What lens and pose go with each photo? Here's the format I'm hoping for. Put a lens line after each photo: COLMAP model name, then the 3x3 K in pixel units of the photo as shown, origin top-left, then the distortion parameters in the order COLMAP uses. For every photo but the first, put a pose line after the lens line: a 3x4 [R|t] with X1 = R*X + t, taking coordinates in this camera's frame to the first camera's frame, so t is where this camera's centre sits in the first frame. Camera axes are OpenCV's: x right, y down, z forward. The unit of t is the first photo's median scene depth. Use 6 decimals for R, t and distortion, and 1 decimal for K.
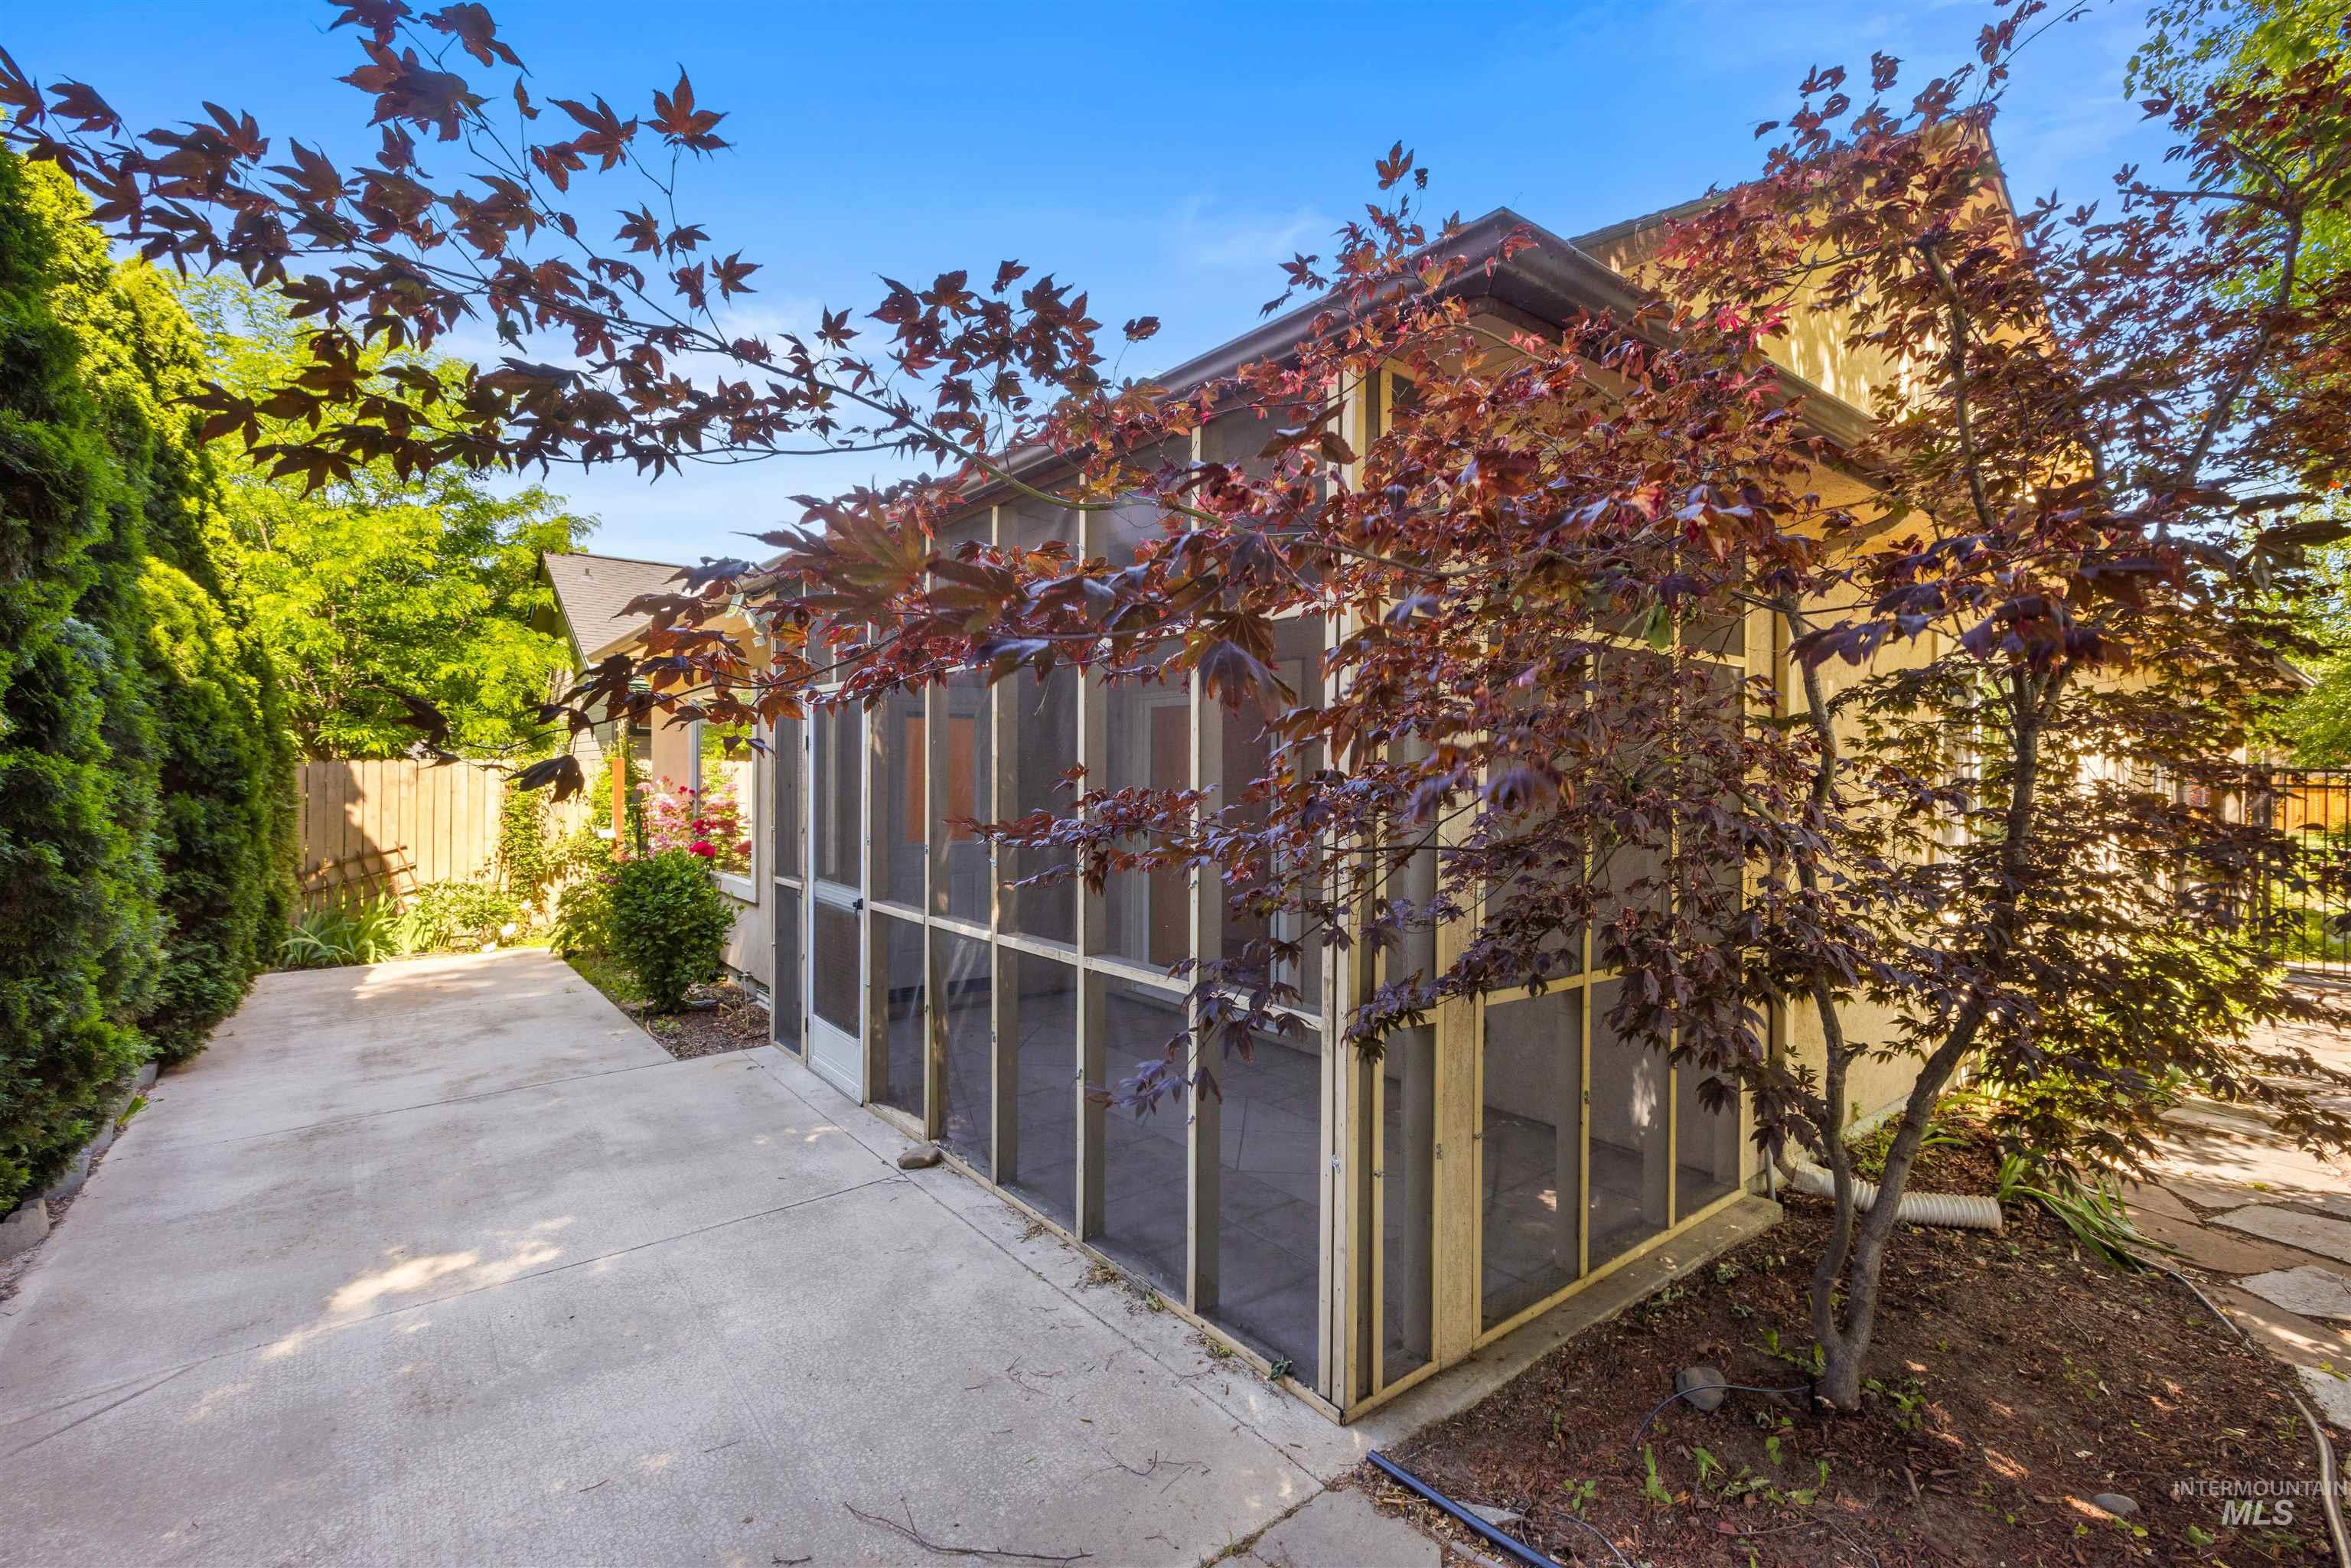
lens RADIAL K [[1064.9, 0, 1189.6], [0, 1064.9, 780.9], [0, 0, 1]] dist [0.007040, -0.002777]
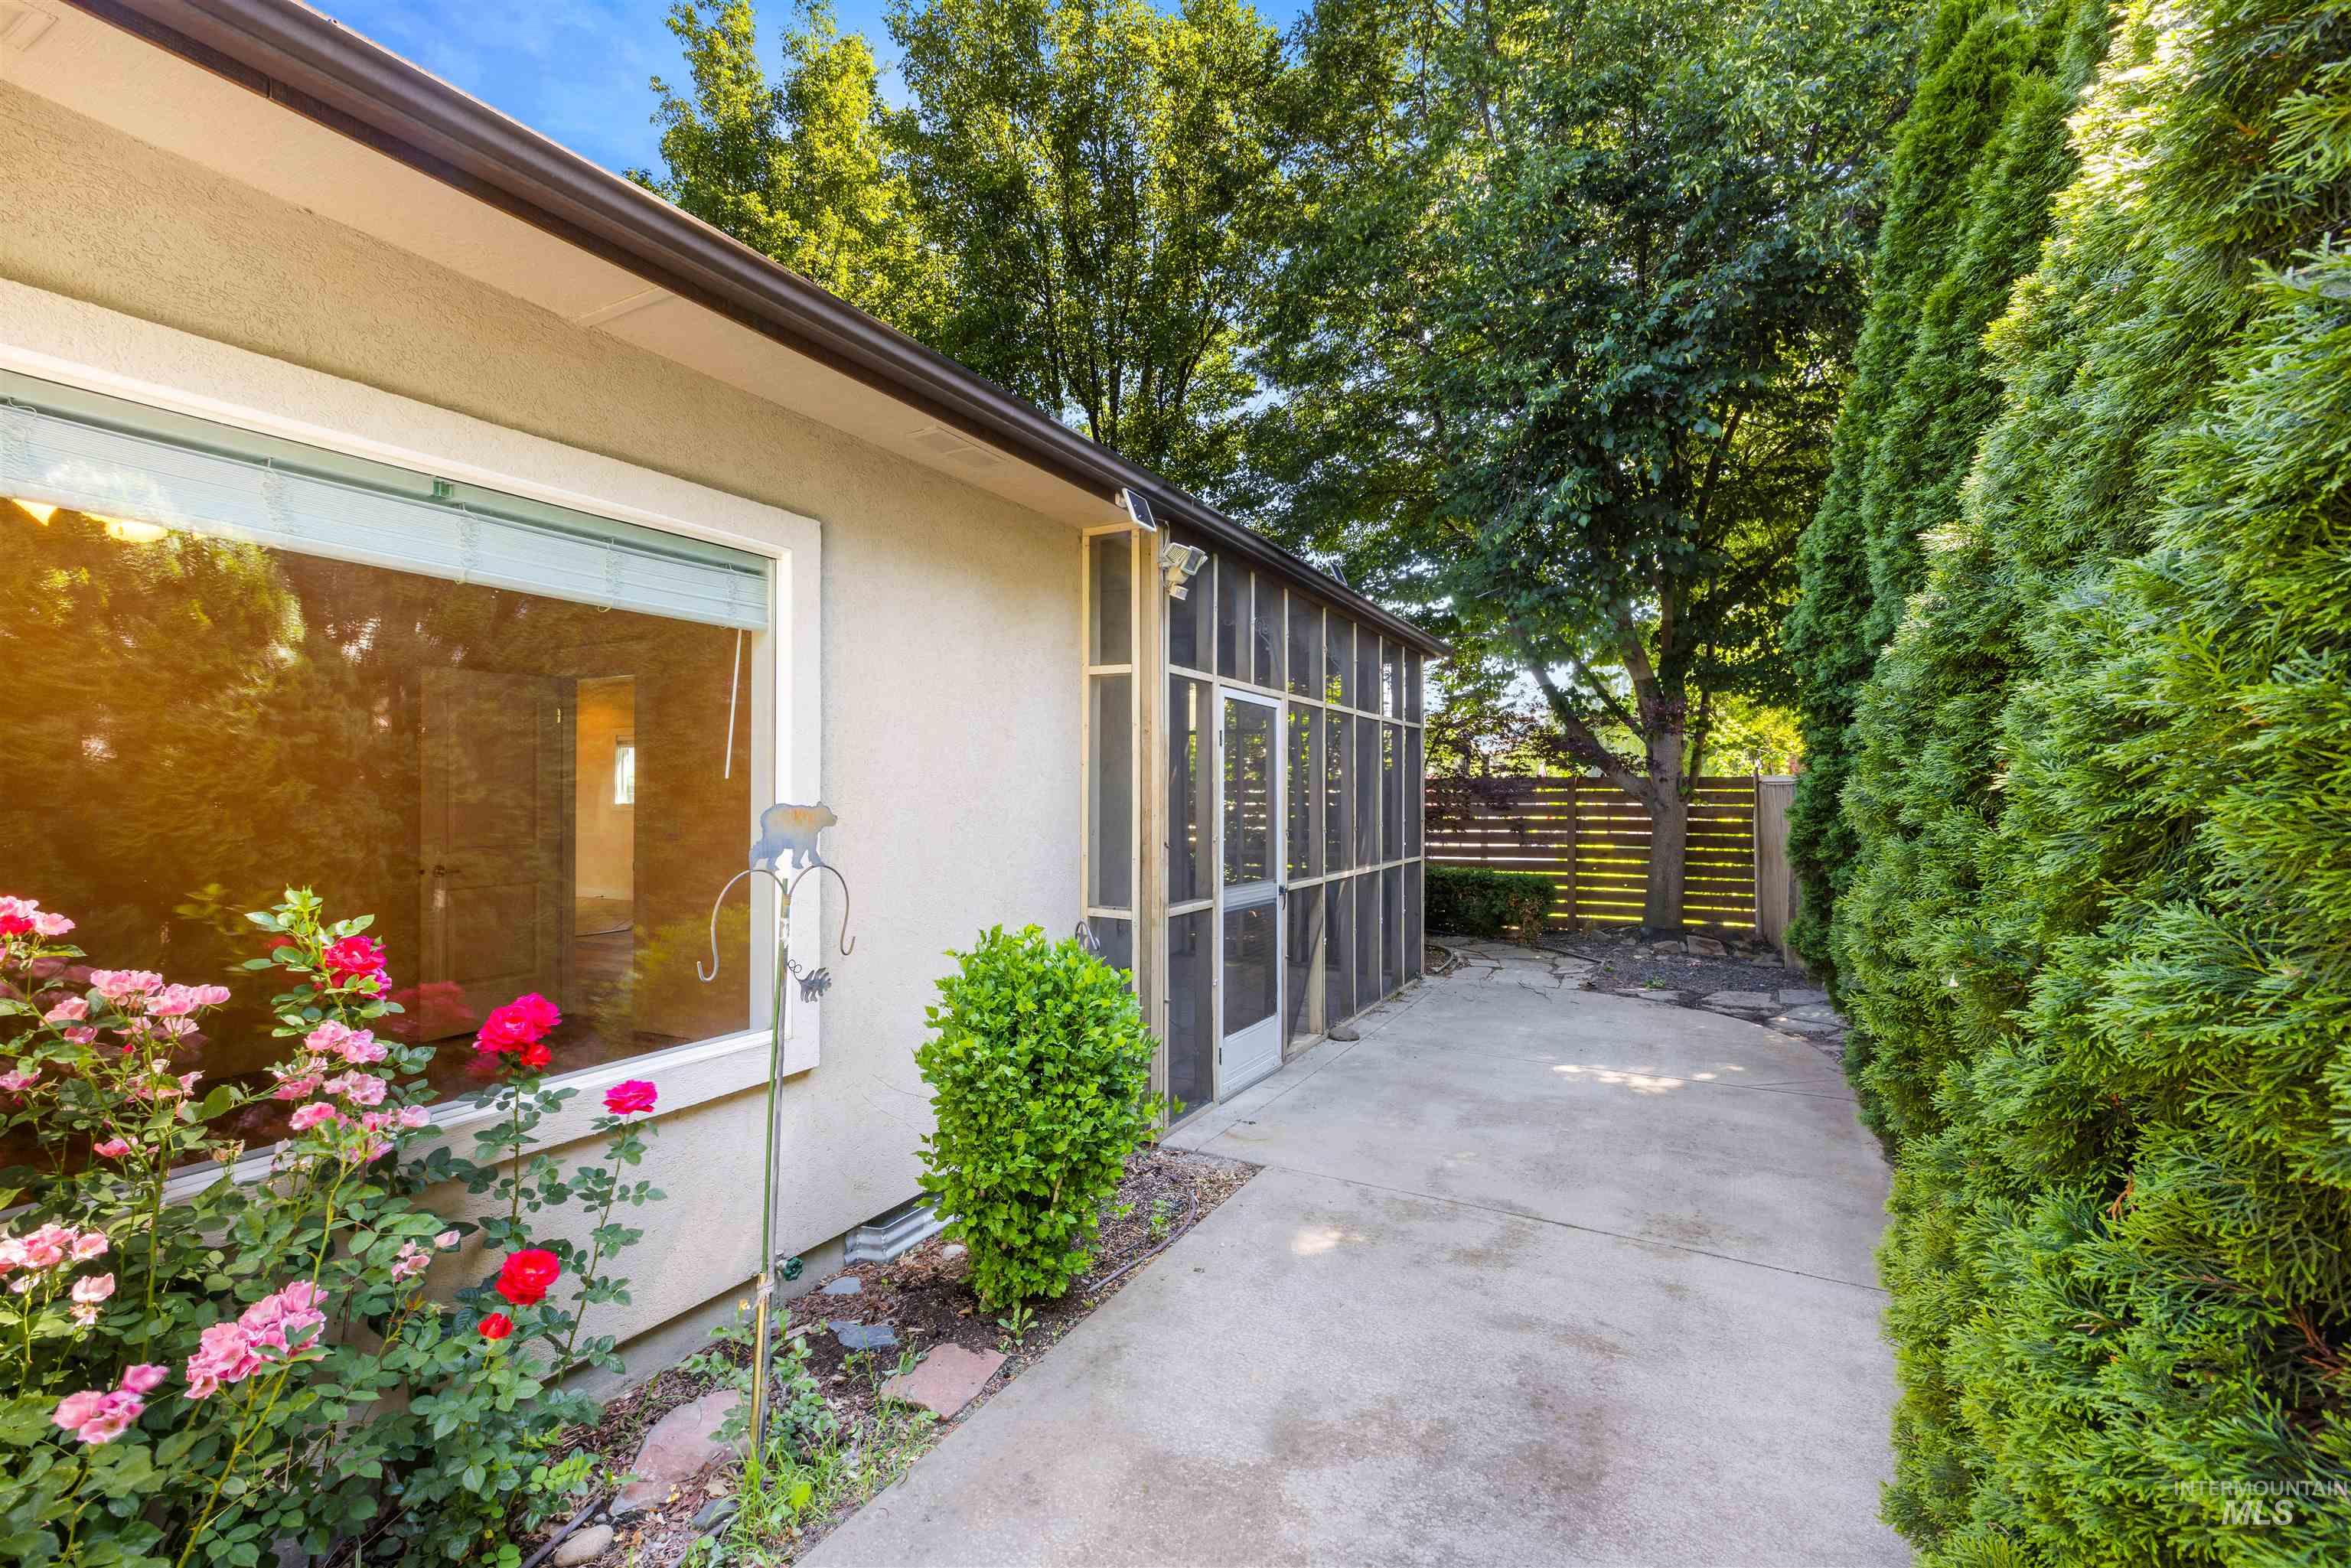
lens RADIAL K [[1064.9, 0, 1205.8], [0, 1064.9, 803.5], [0, 0, 1]] dist [0.007040, -0.002777]
pose [[-0.445250, -0.008635, 0.895365, -1.010145], [0.012191, 0.999802, 0.015705, 0.004221], [-0.895323, 0.017908, -0.445057, 1.237287]]
